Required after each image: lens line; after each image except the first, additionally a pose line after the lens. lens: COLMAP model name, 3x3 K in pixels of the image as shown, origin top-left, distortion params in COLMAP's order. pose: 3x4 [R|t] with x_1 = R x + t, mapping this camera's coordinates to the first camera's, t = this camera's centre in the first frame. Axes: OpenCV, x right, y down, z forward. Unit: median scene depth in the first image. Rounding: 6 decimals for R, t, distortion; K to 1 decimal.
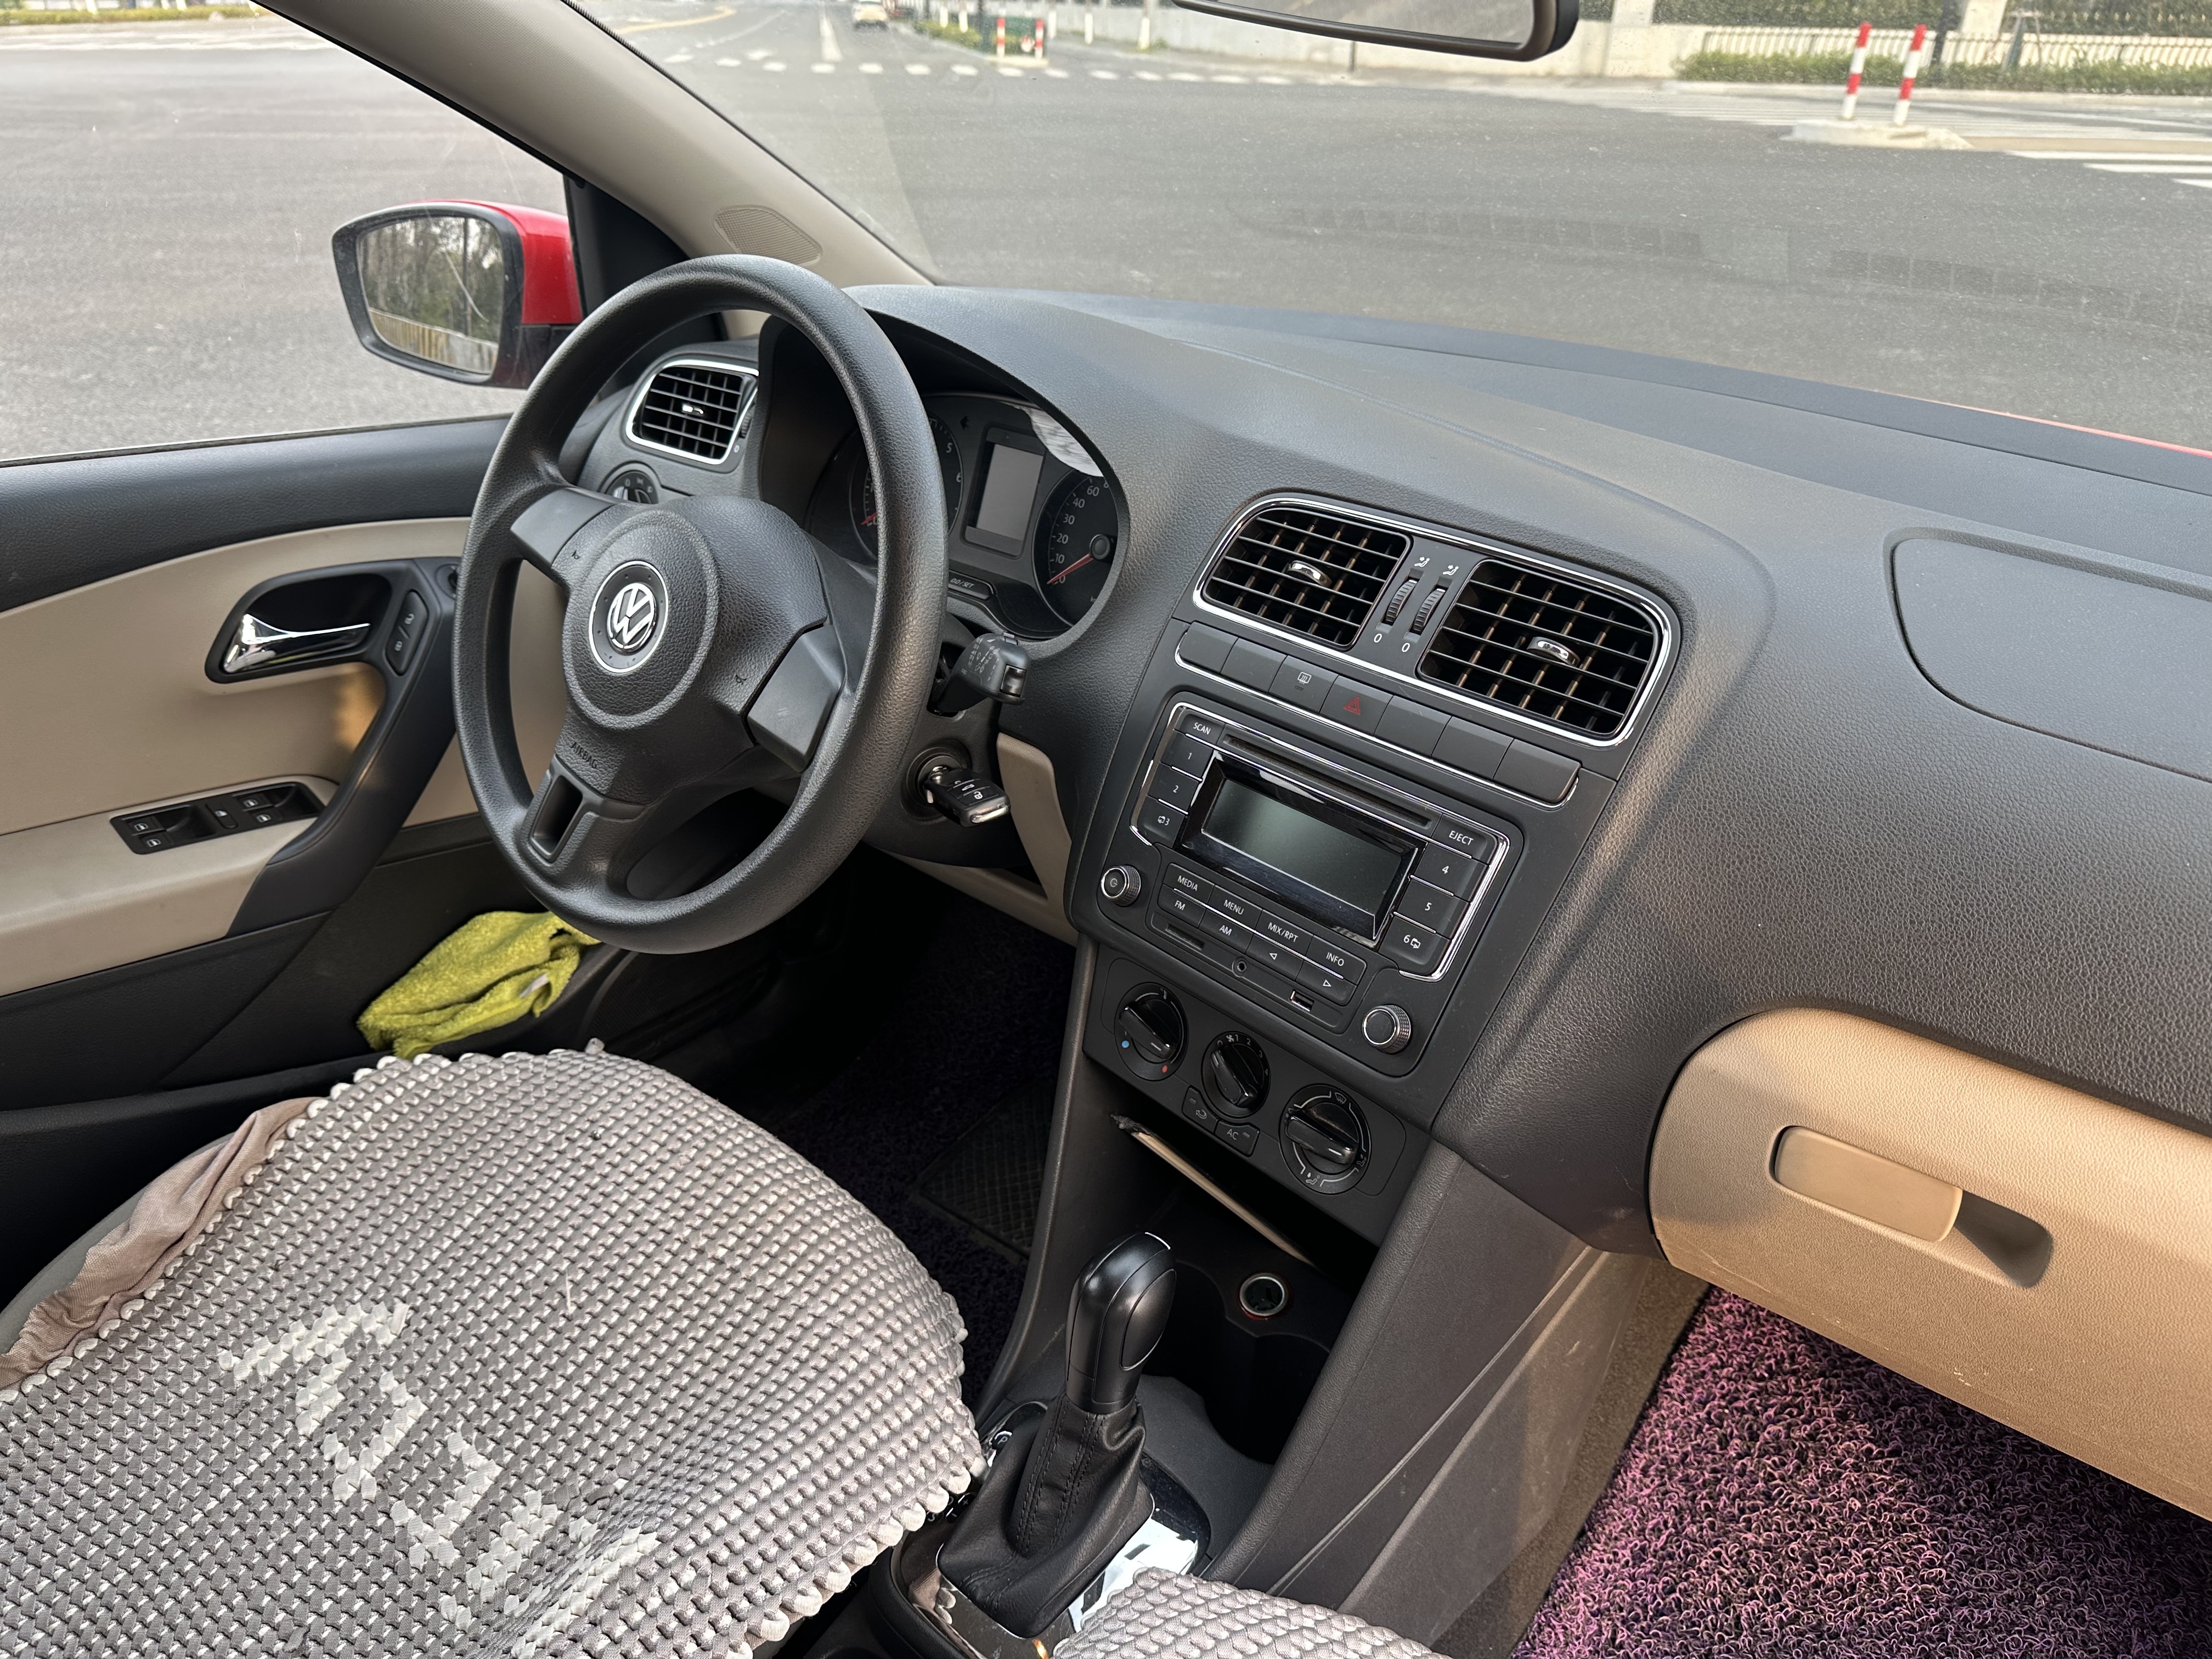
lens RADIAL K [[1575.2, 0, 1106.0], [0, 1575.2, 829.5], [0, 0, 1]] dist [0.025214, -0.044024]
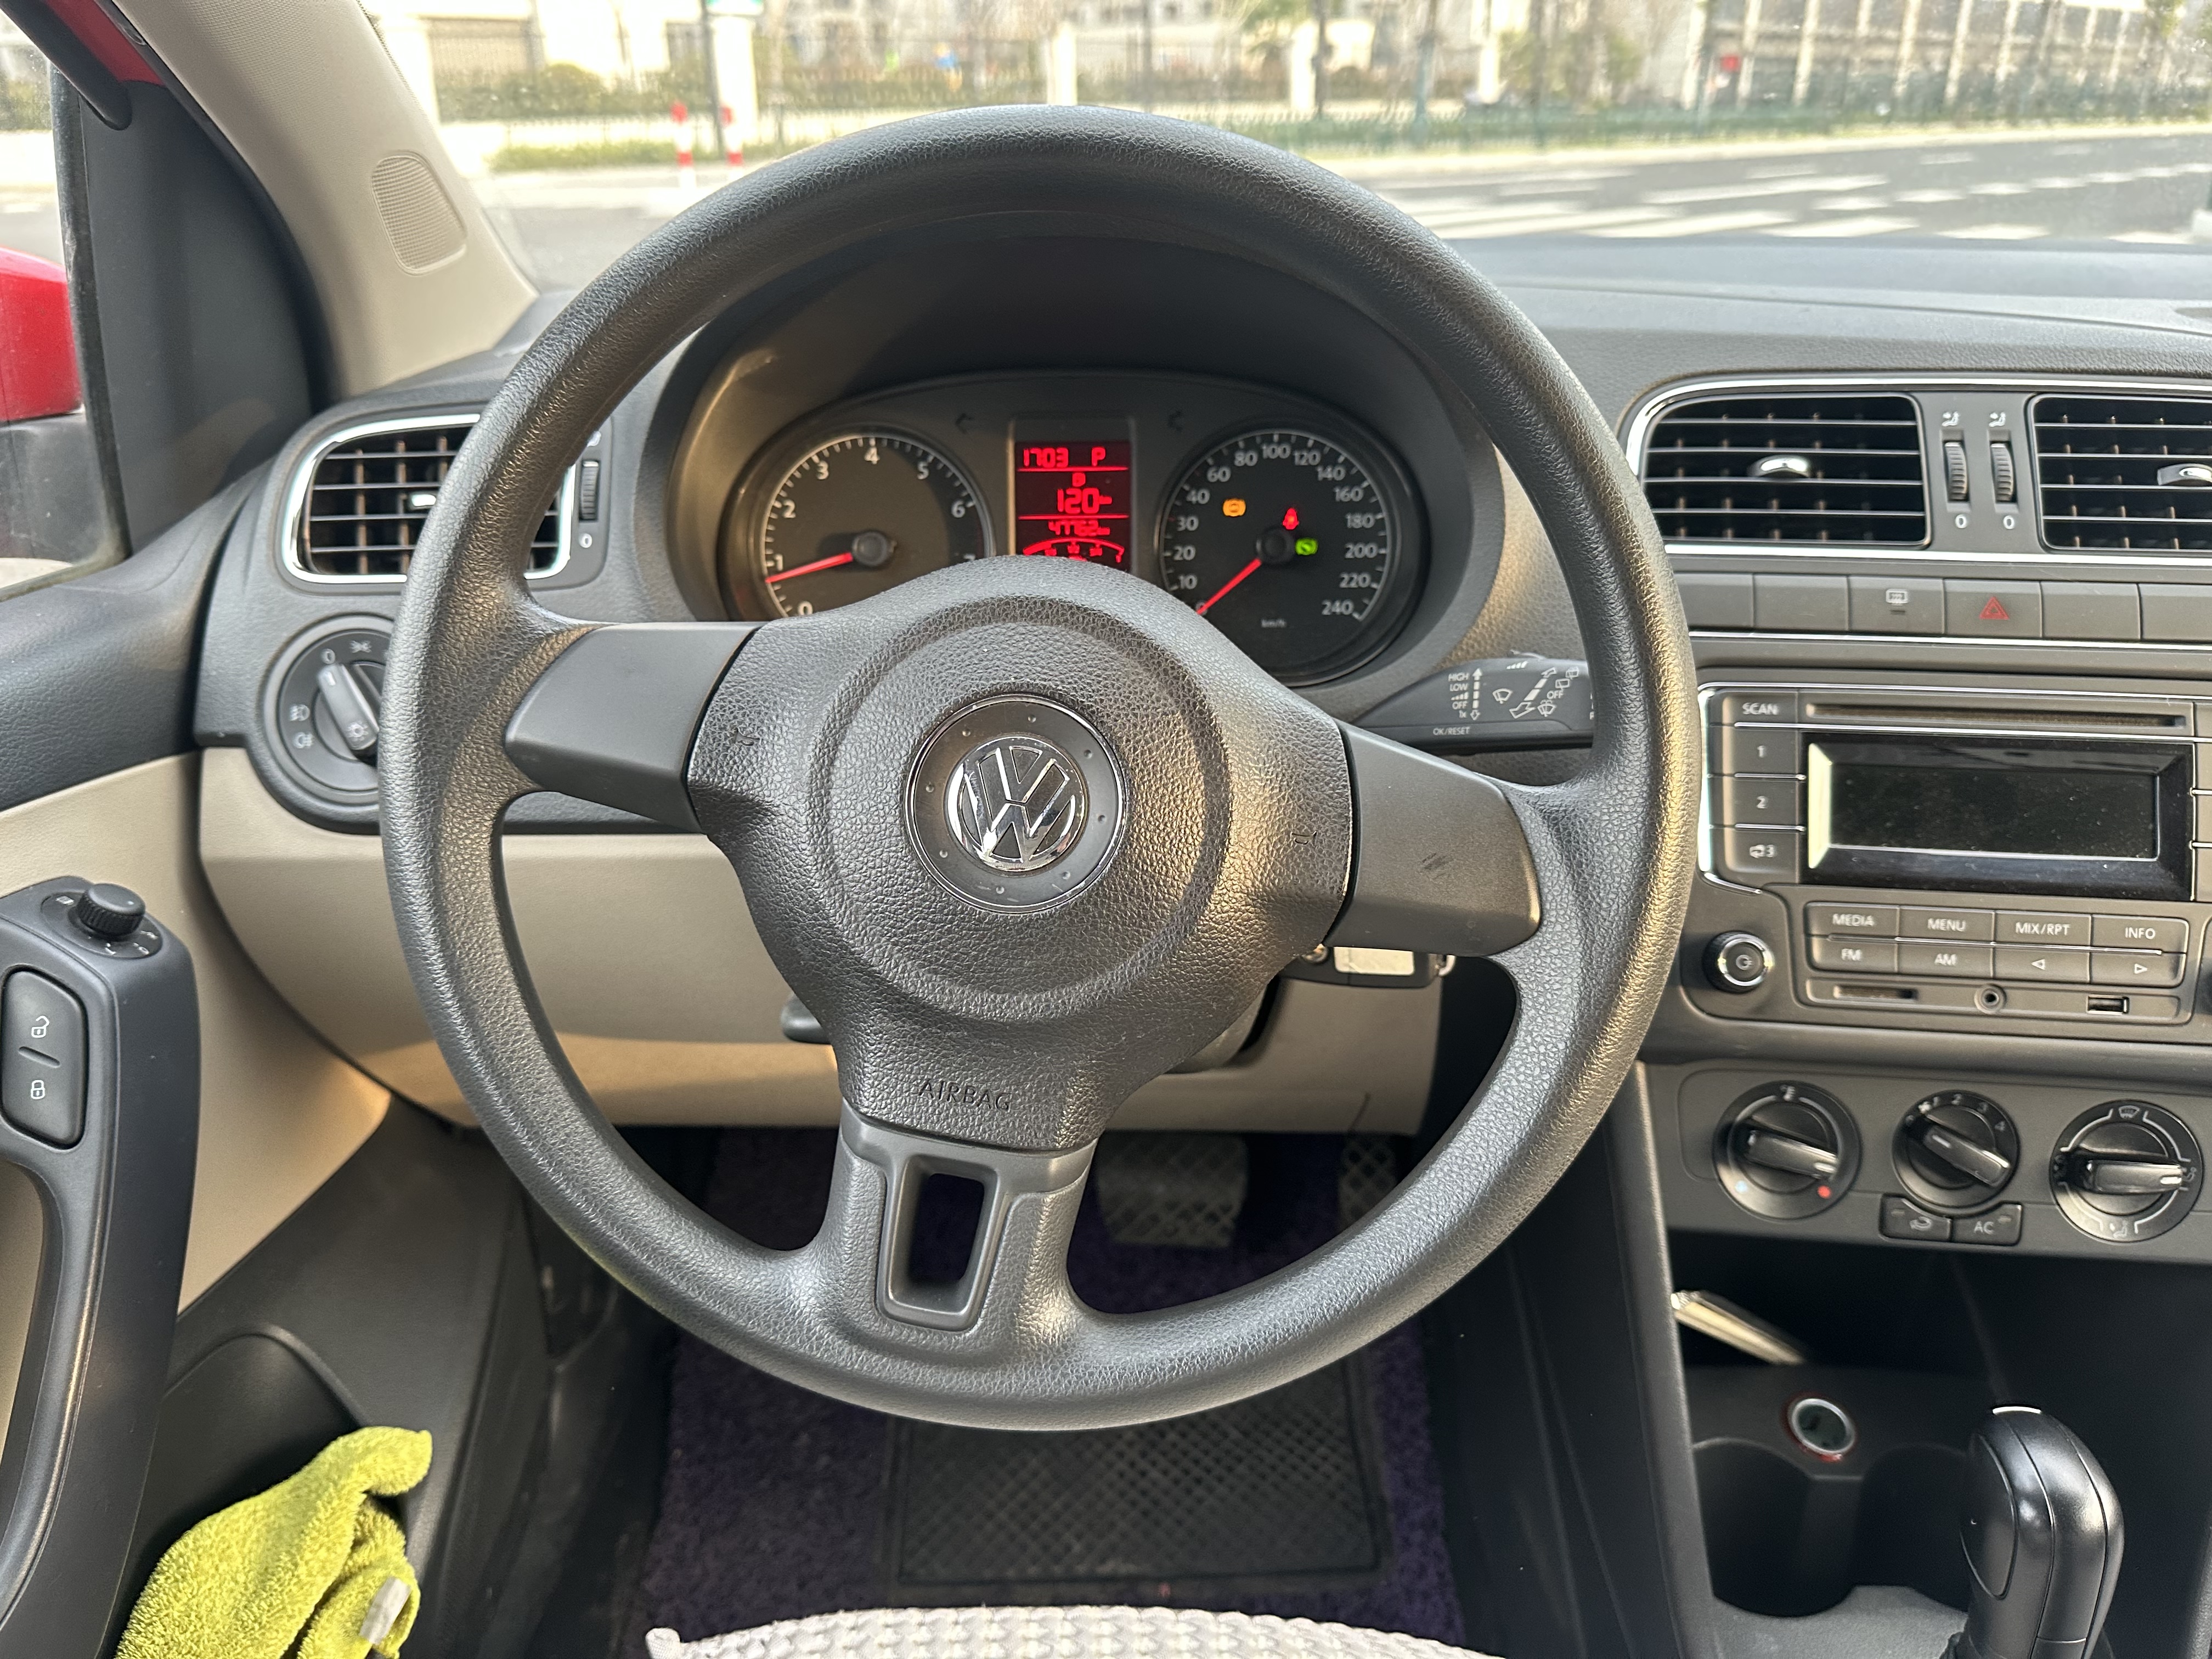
lens RADIAL K [[1575.2, 0, 1106.0], [0, 1575.2, 829.5], [0, 0, 1]] dist [0.025214, -0.044024]
pose [[0.782129, -0.290802, 0.551097, -0.579867], [0.324203, 0.945198, 0.038644, -0.138022], [-0.532134, 0.148443, 0.833546, 0.583141]]
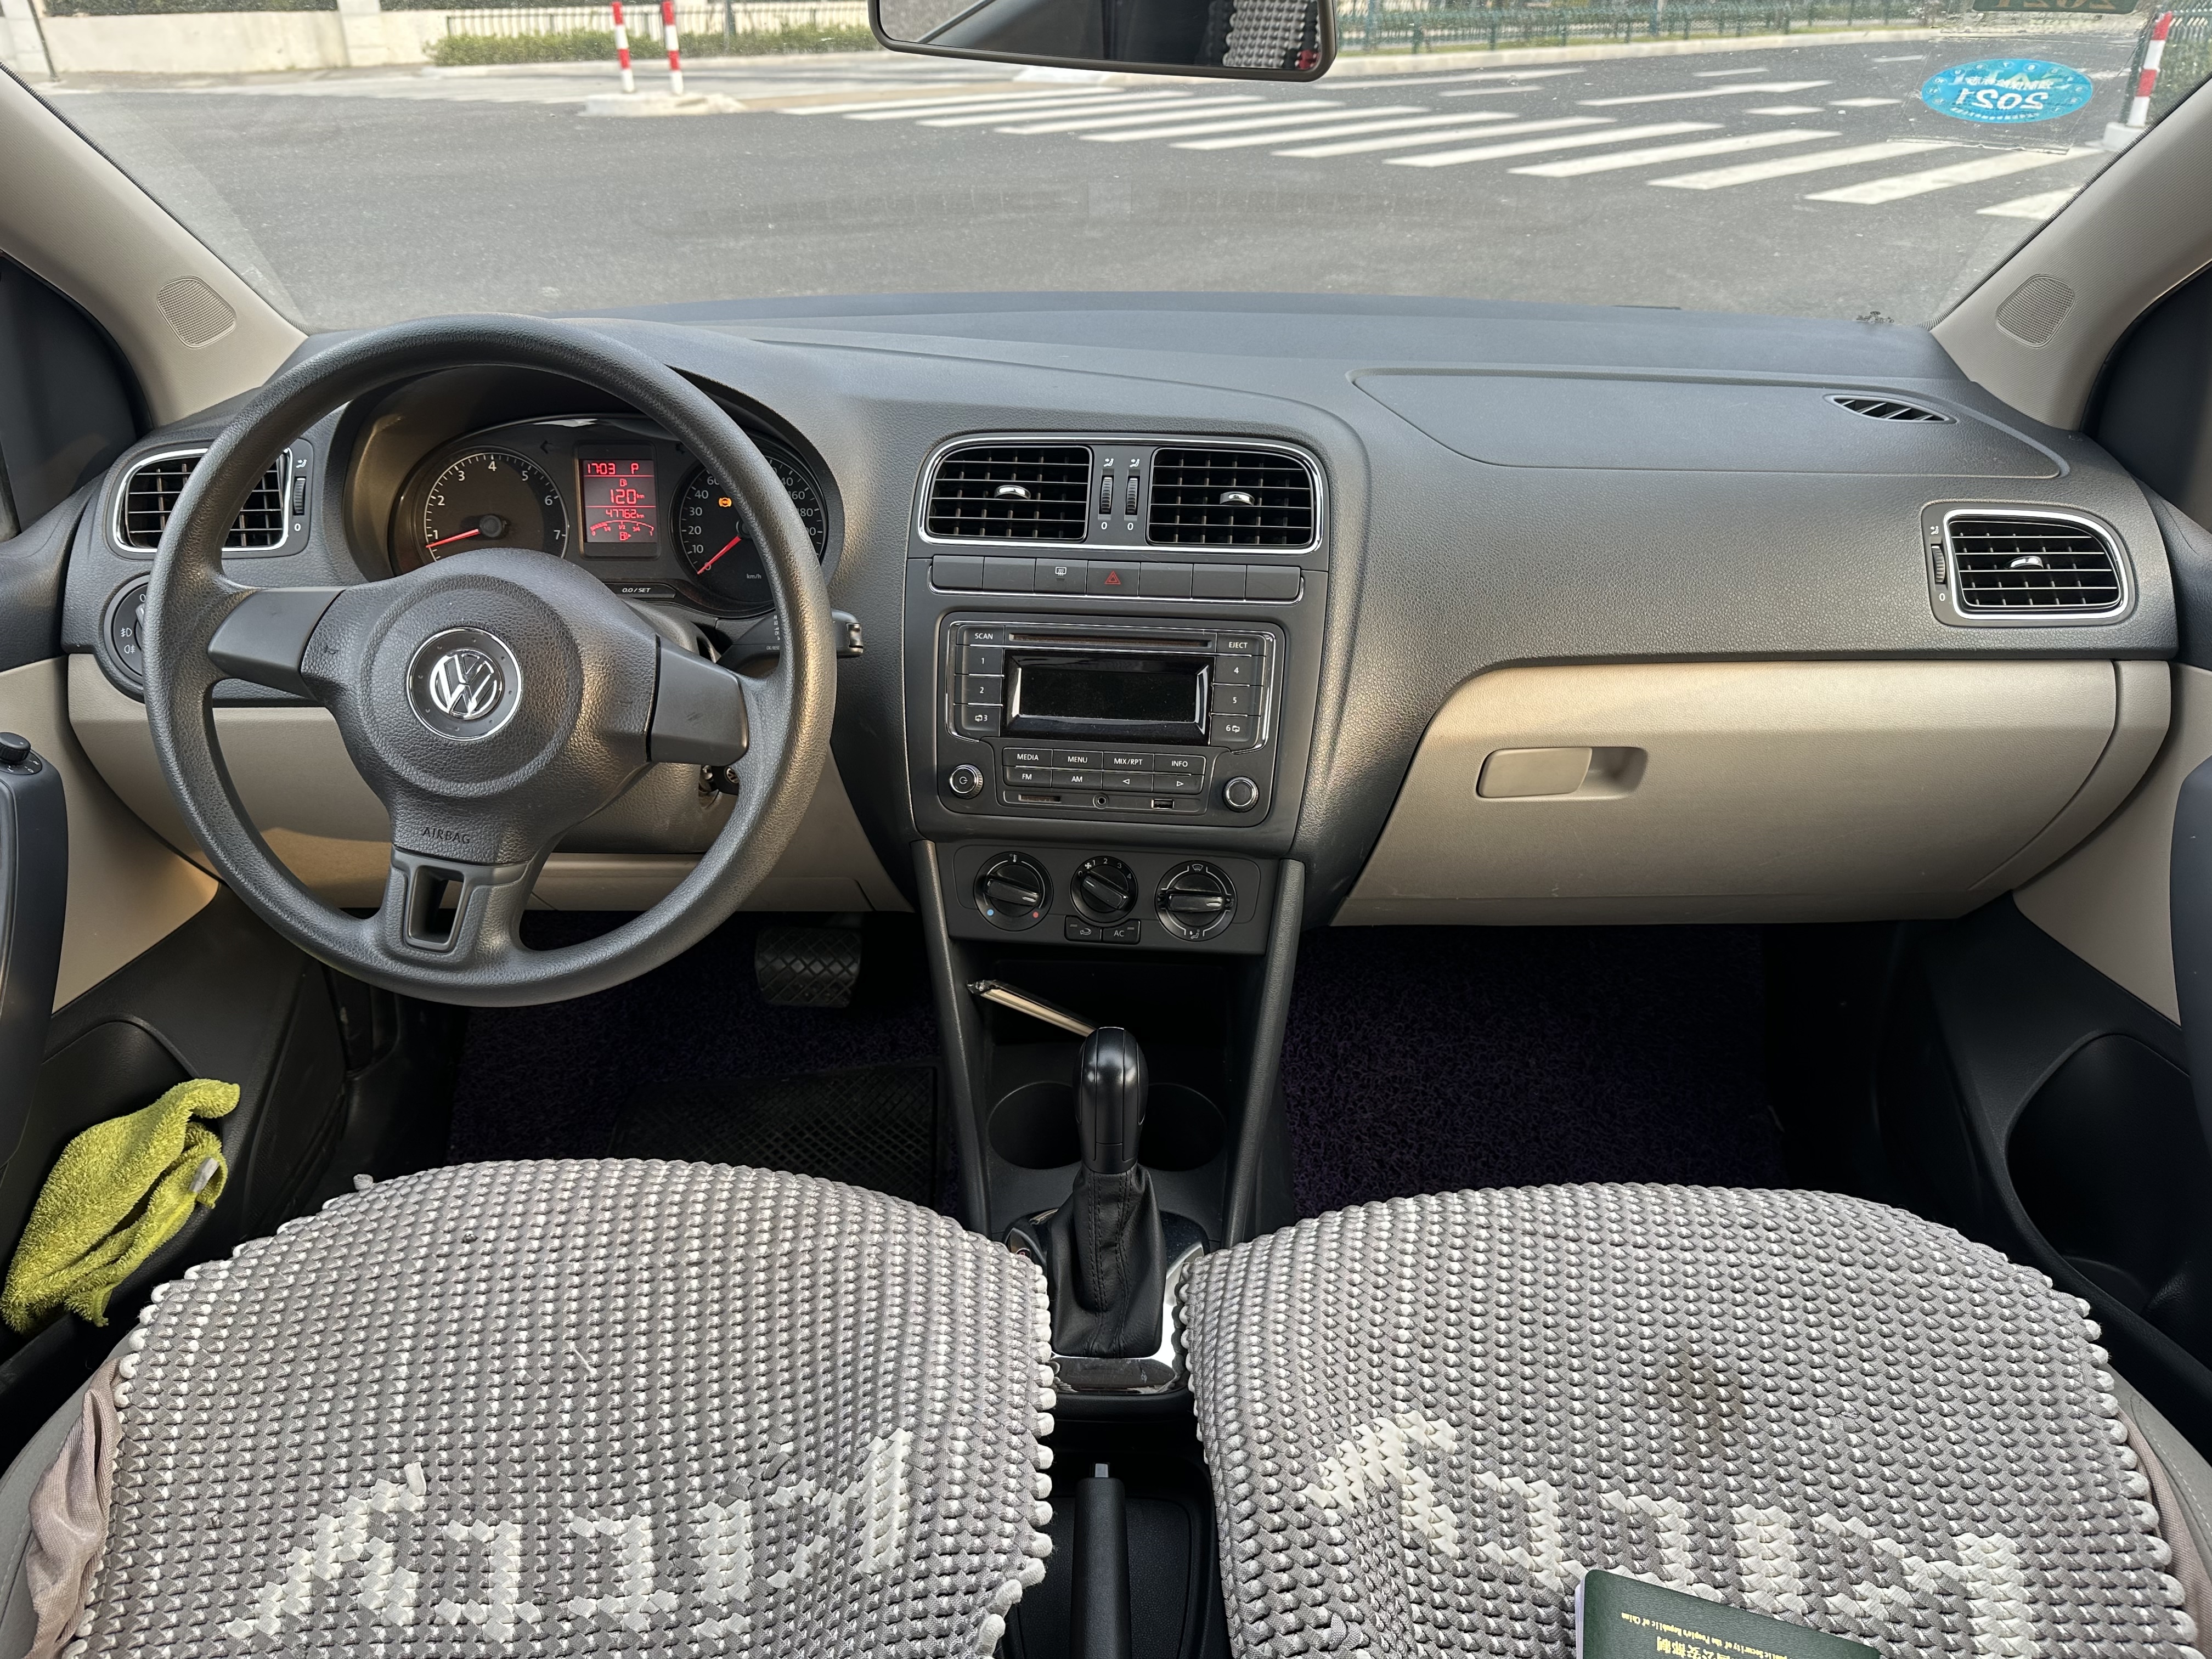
lens RADIAL K [[1544.5, 0, 1106.0], [0, 1544.5, 829.5], [0, 0, 1]] dist [0.018096, -0.041551]
pose [[0.763528, -0.331203, 0.554373, -0.585365], [0.320748, 0.939586, 0.119583, -0.036550], [-0.560487, 0.086509, 0.823632, -0.023019]]
